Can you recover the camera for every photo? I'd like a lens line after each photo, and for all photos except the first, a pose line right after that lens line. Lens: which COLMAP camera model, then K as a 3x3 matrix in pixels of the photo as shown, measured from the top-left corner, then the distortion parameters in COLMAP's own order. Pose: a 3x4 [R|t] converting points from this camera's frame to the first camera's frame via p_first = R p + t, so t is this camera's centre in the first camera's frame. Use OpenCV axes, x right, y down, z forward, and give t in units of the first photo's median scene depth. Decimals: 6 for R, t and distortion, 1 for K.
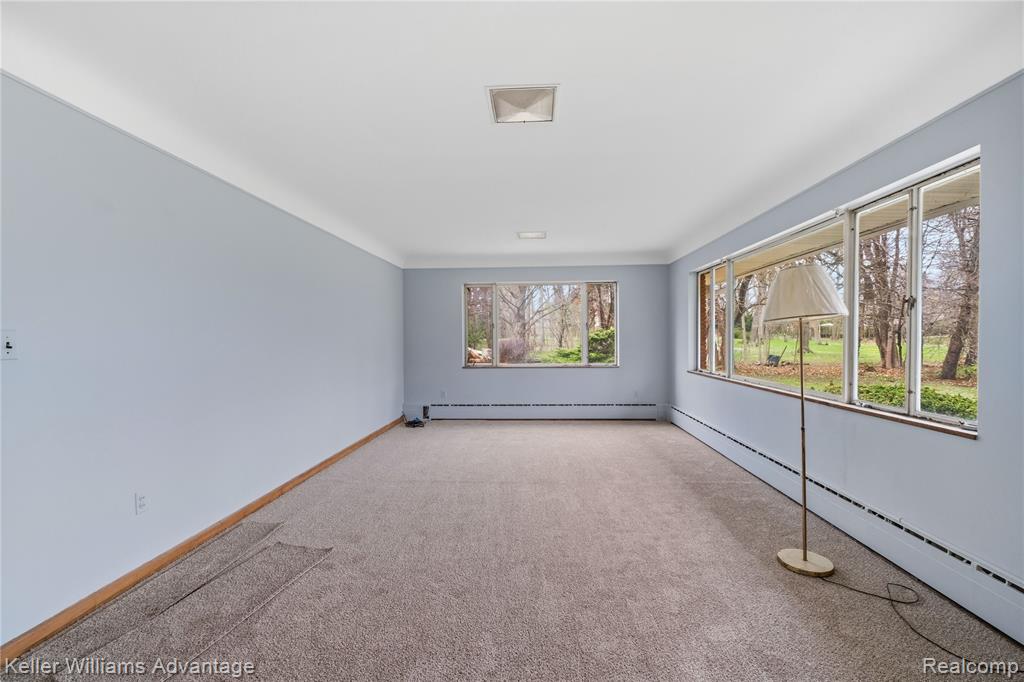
lens RADIAL K [[432.7, 0, 516.0], [0, 432.7, 344.6], [0, 0, 1]] dist [-0.000219, 0.000133]
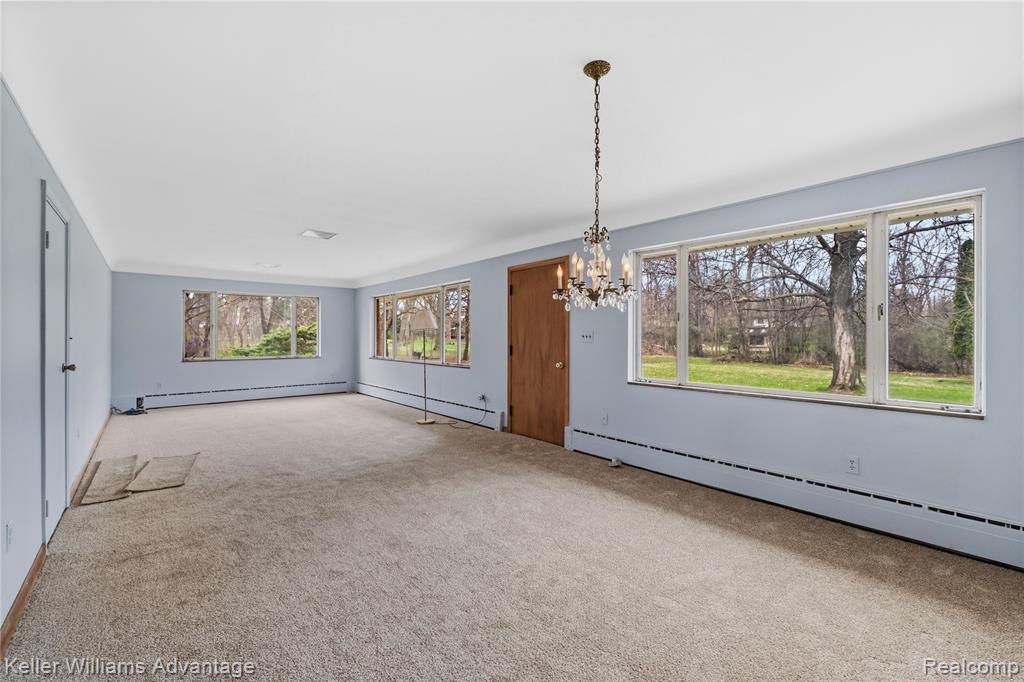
lens RADIAL K [[412.3, 0, 514.7], [0, 412.3, 336.0], [0, 0, 1]] dist [-0.012901, 0.000016]
pose [[0.717656, 0.007344, 0.696359, -0.249439], [0.007542, 0.999804, -0.018316, 0.010813], [-0.696357, 0.018396, 0.717460, -0.426592]]
